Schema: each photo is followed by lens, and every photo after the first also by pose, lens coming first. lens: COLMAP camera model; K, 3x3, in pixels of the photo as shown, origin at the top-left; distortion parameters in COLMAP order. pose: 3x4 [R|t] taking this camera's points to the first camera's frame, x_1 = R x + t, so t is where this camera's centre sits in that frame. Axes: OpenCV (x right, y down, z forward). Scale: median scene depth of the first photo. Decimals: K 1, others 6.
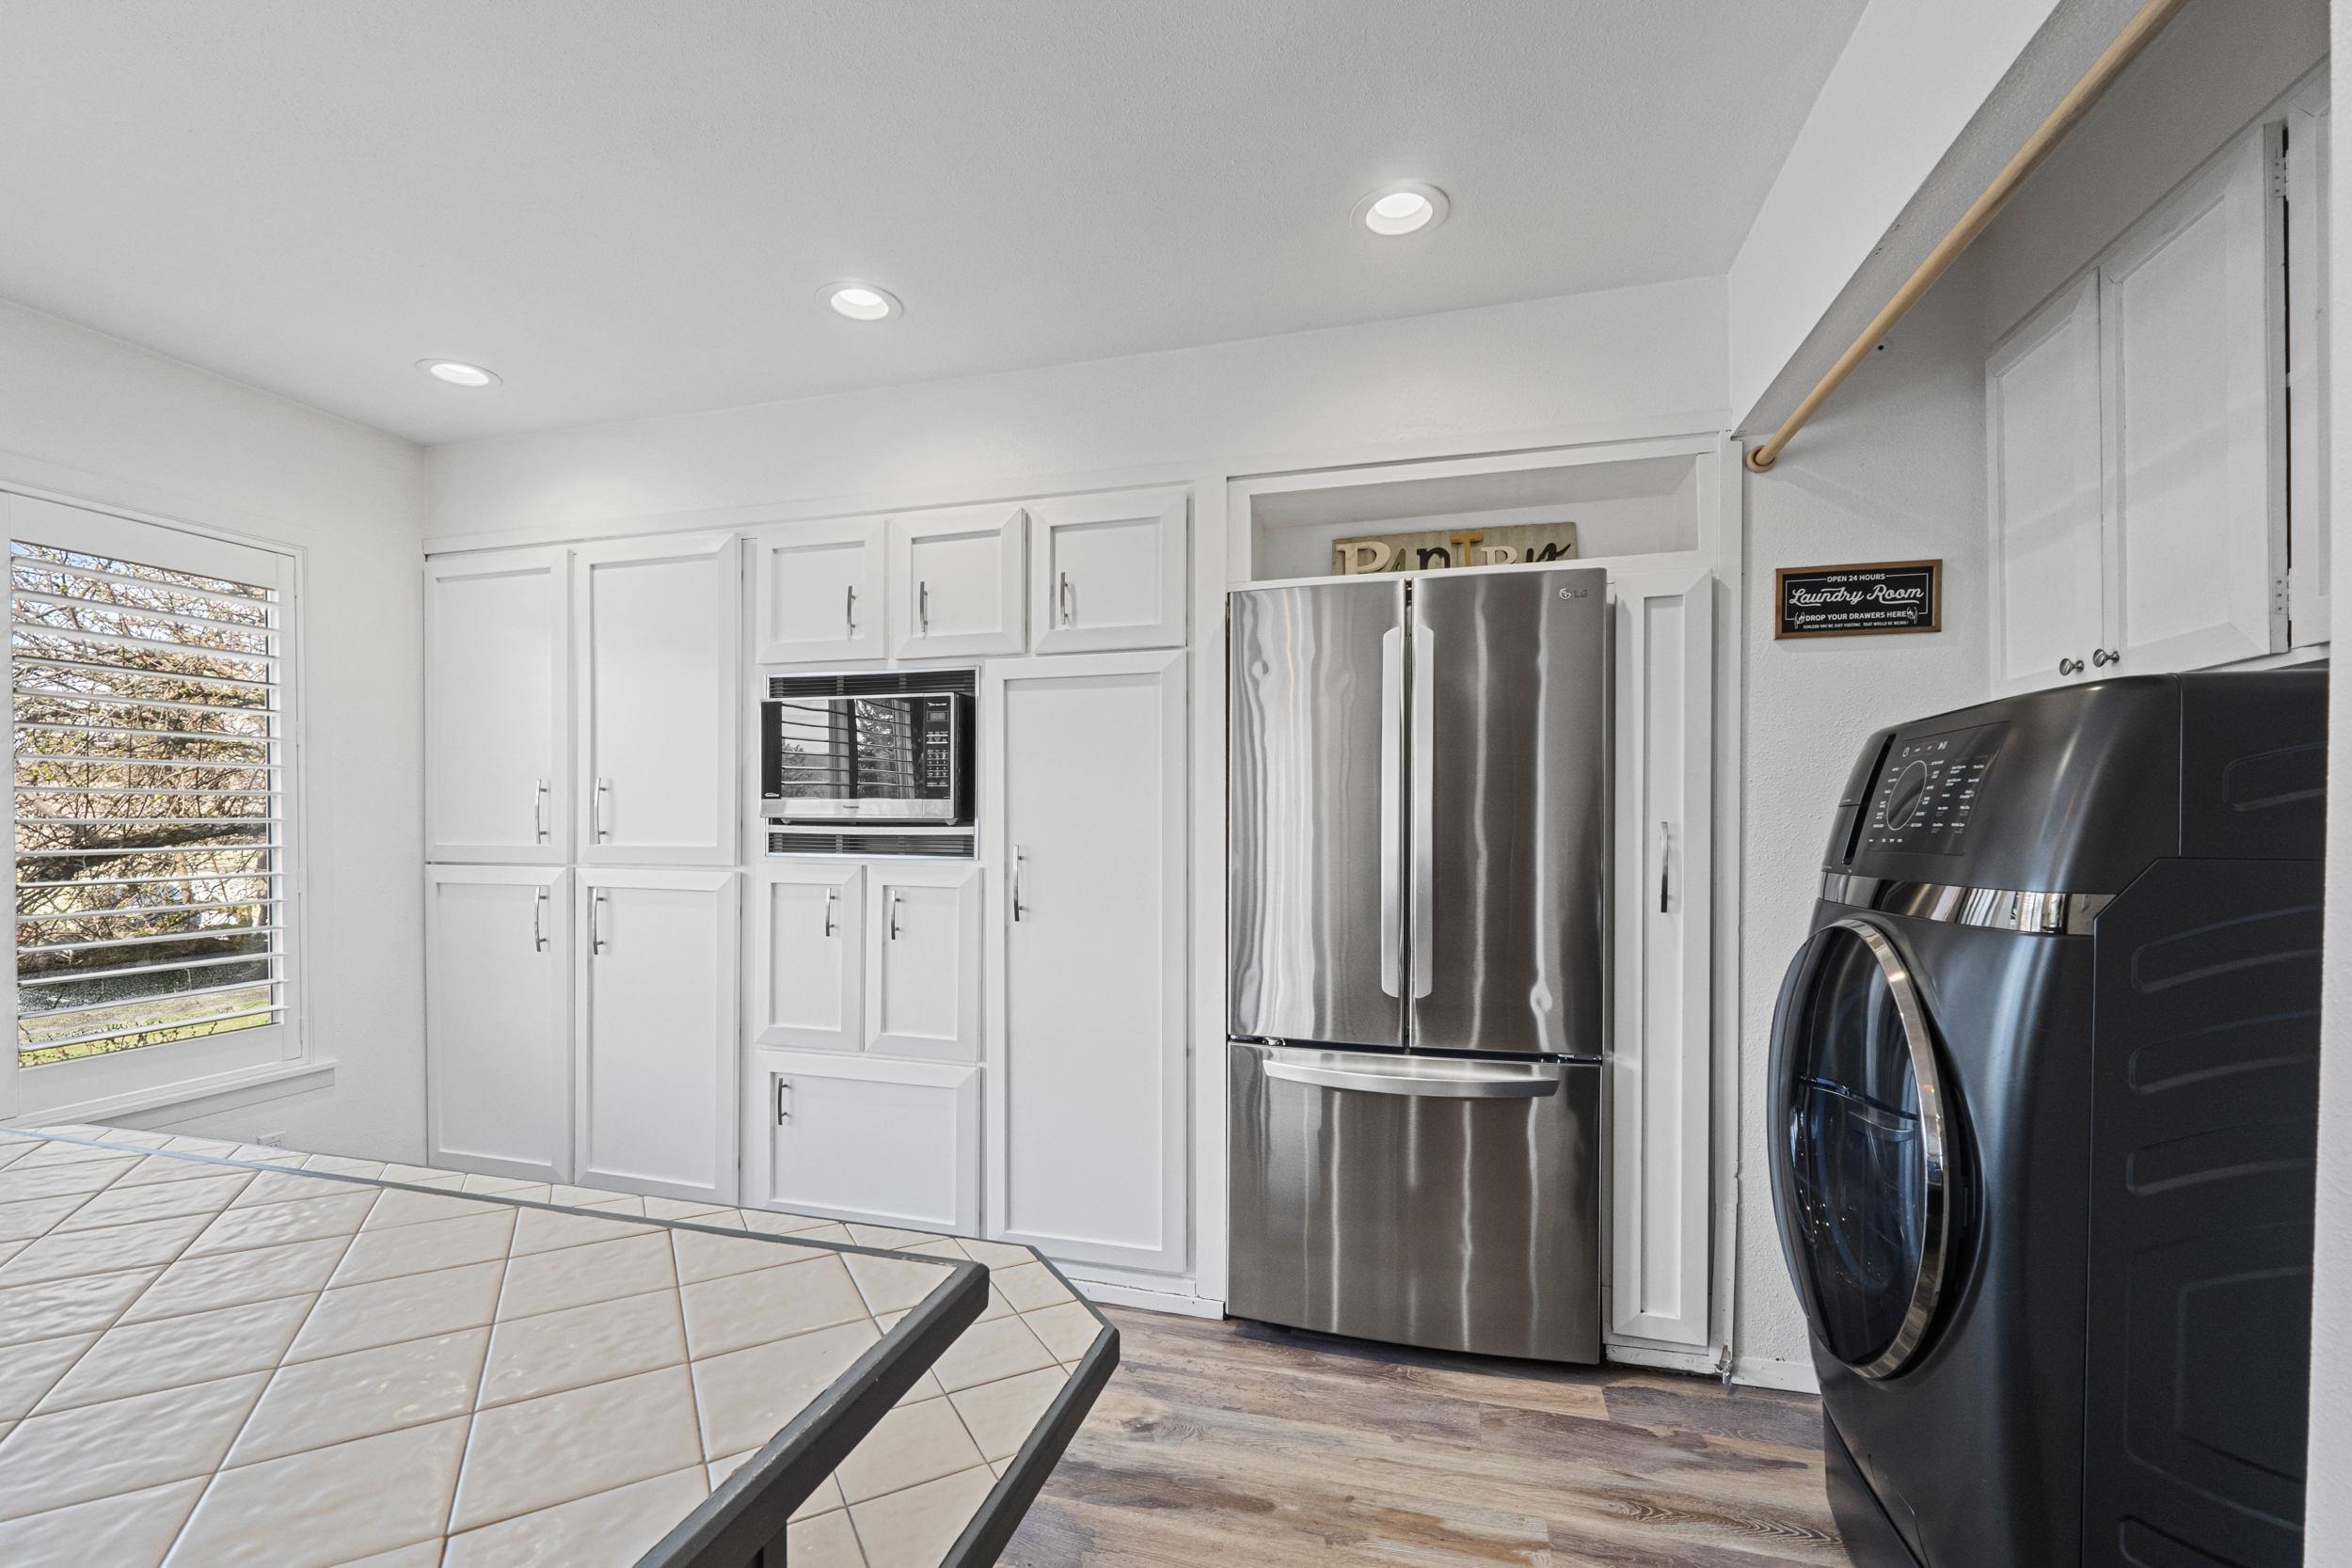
lens RADIAL K [[1001.2, 0, 1164.2], [0, 1001.2, 817.3], [0, 0, 1]] dist [-0.008817, 0.000215]
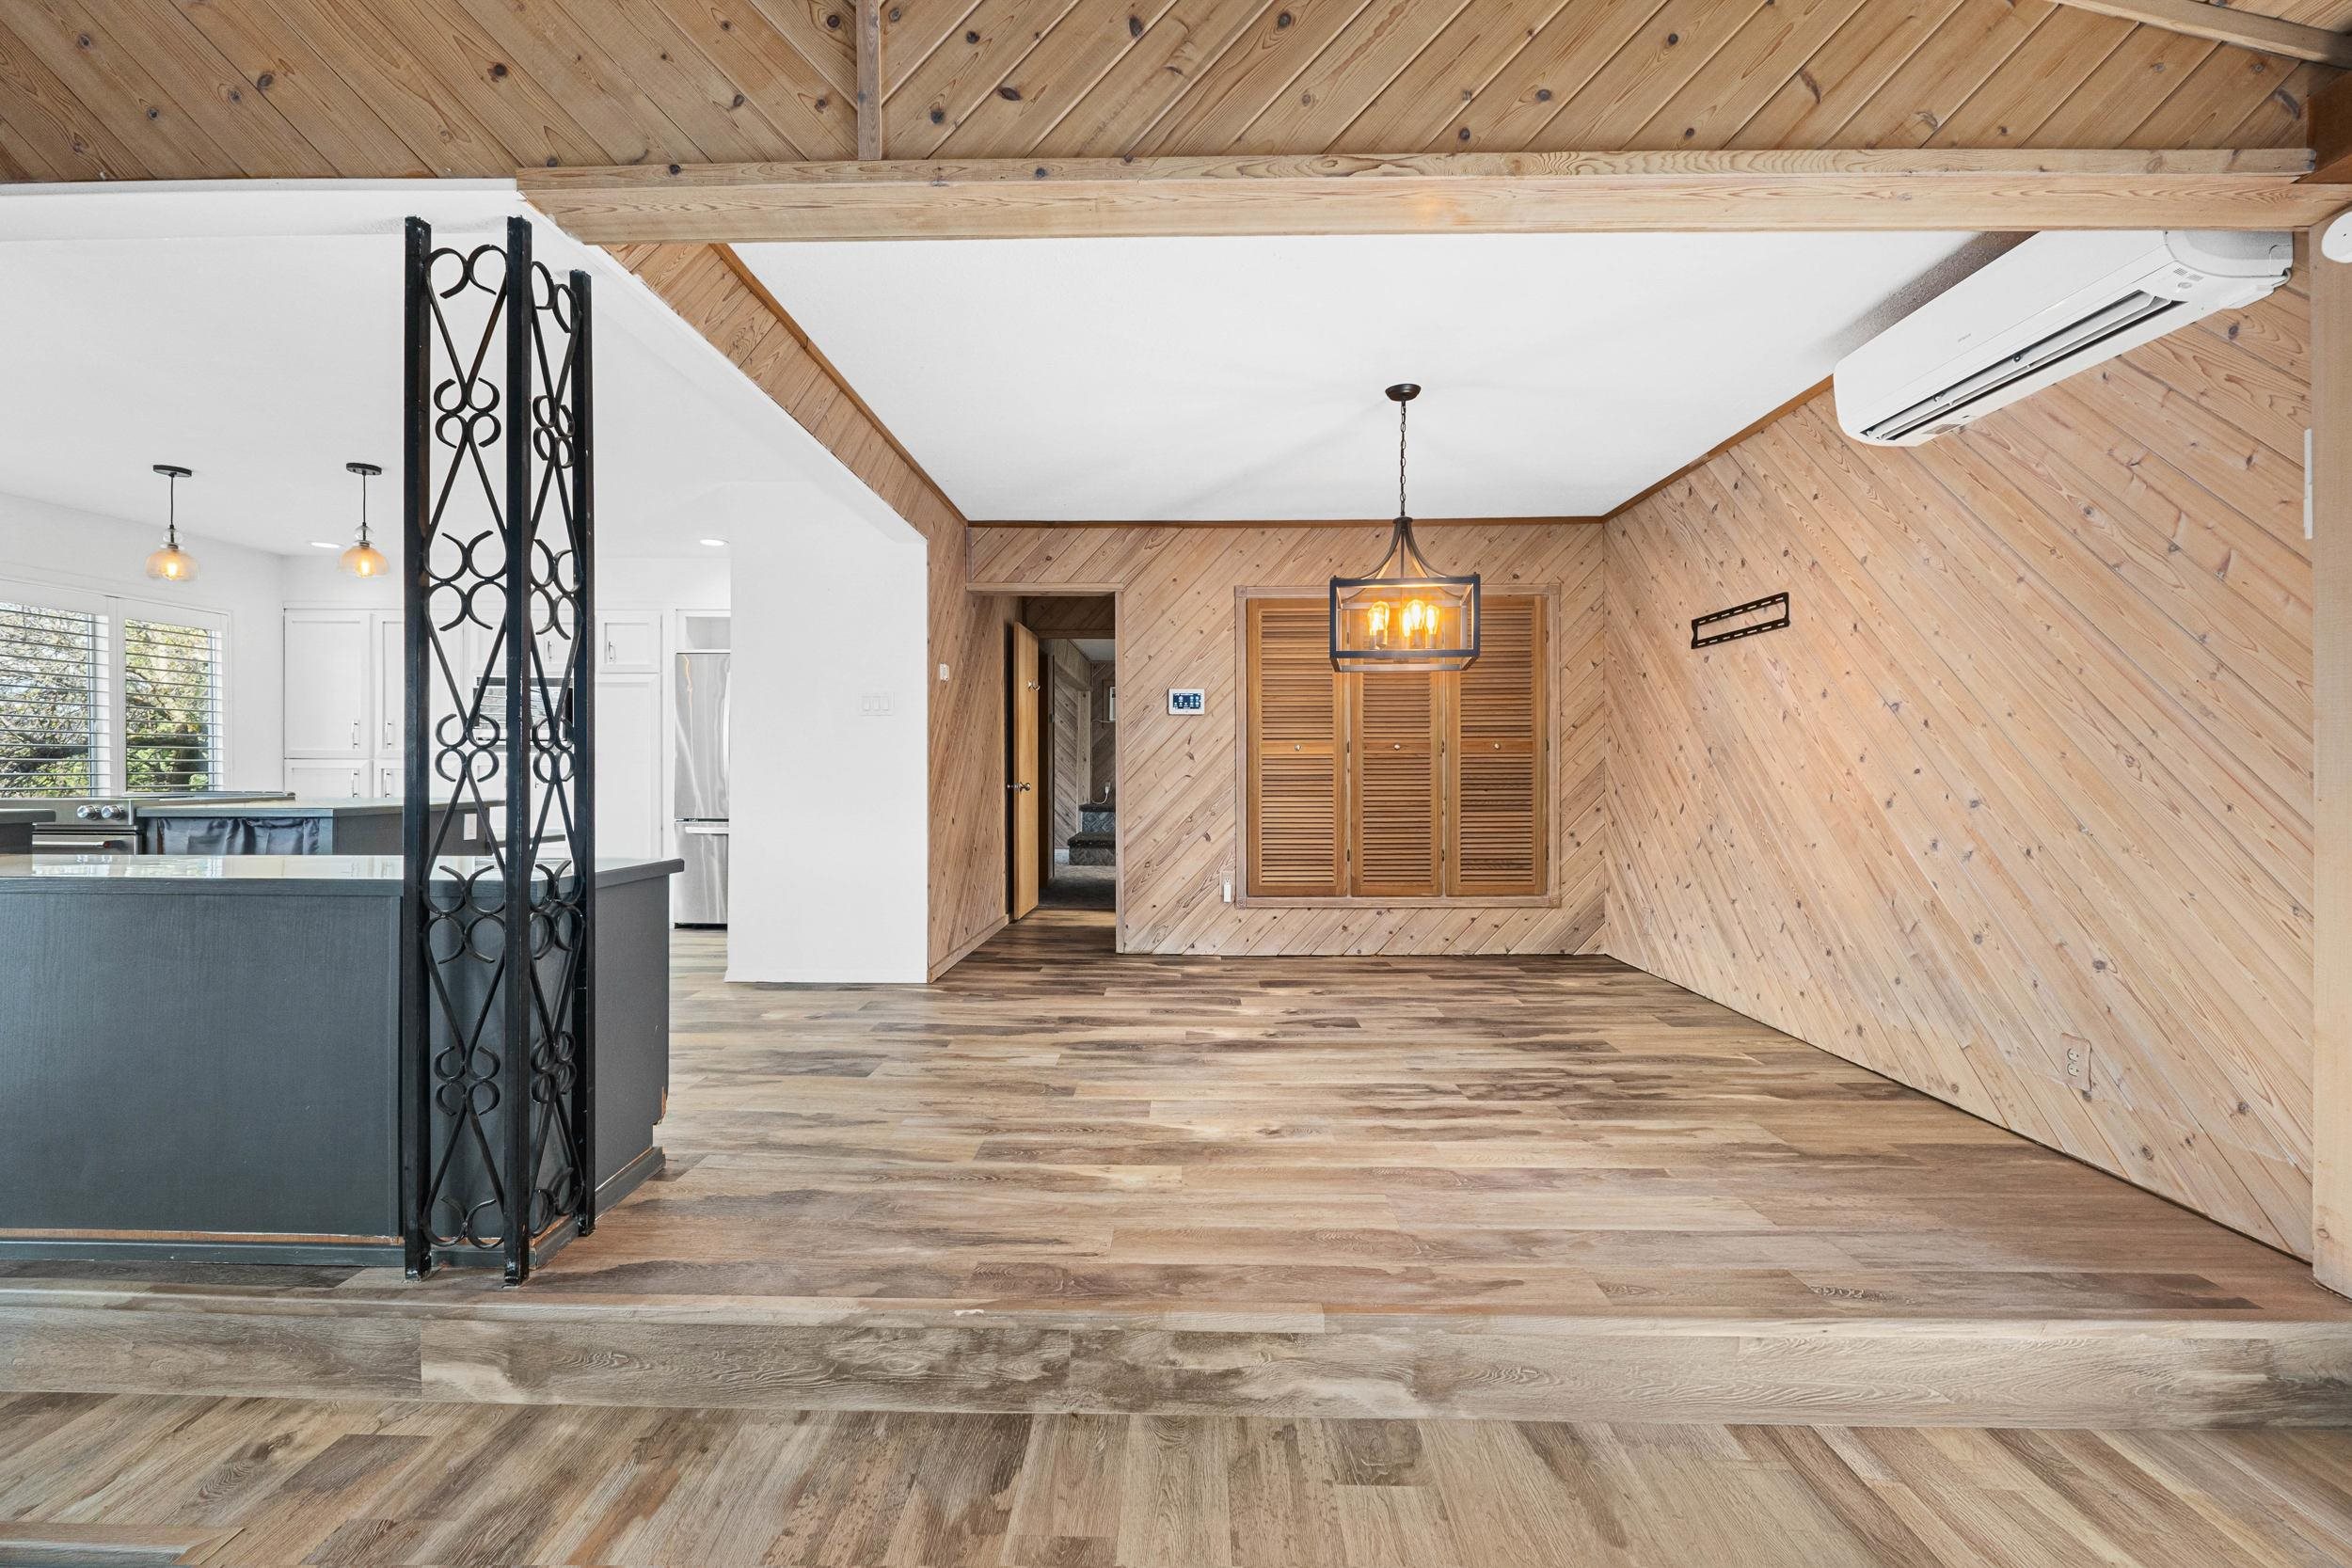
lens RADIAL K [[1001.1, 0, 1151.3], [0, 1001.1, 769.6], [0, 0, 1]] dist [0.000179, -0.000077]
pose [[0.971153, 0.004806, 0.238407, 0.583479], [-0.005020, 0.999987, 0.000294, 0.068496], [-0.238402, -0.001483, 0.971165, -1.643000]]
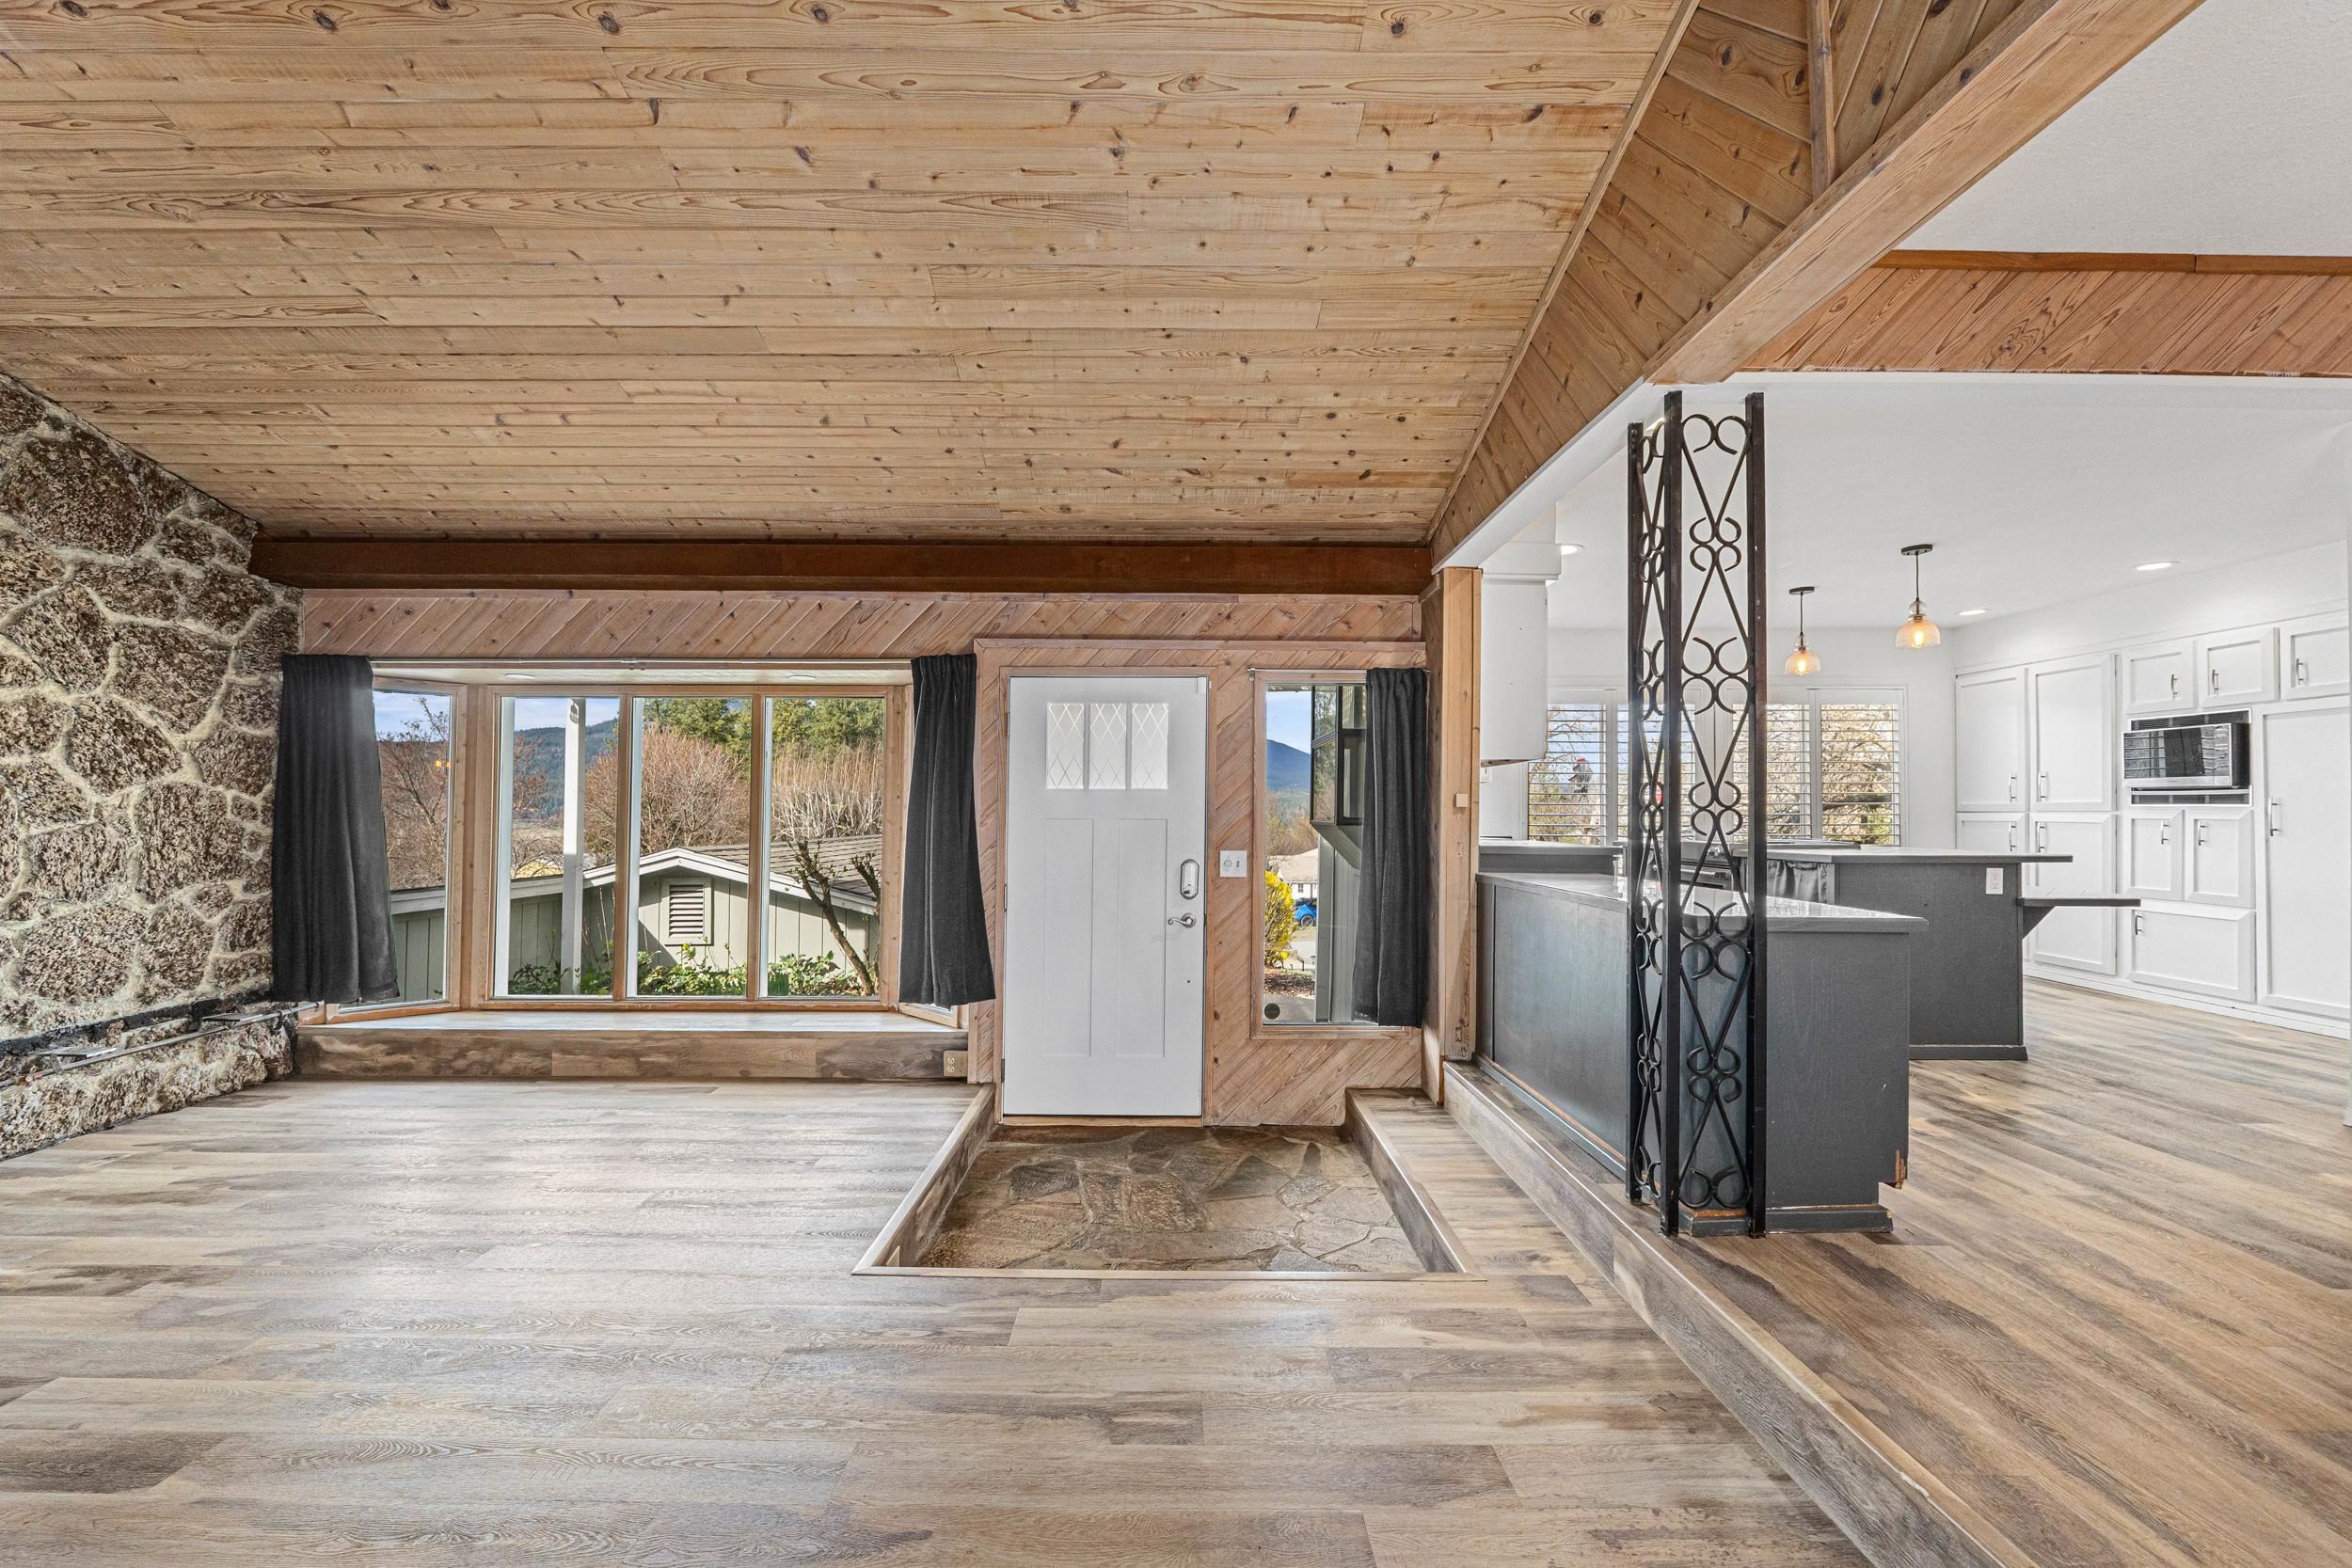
lens RADIAL K [[984.0, 0, 1179.4], [0, 984.0, 789.9], [0, 0, 1]] dist [-0.008107, -0.000253]
pose [[0.274972, -0.021148, -0.961220, 1.041297], [-0.002518, 0.999739, -0.022715, 0.058653], [0.961449, 0.008667, 0.274847, -1.510381]]
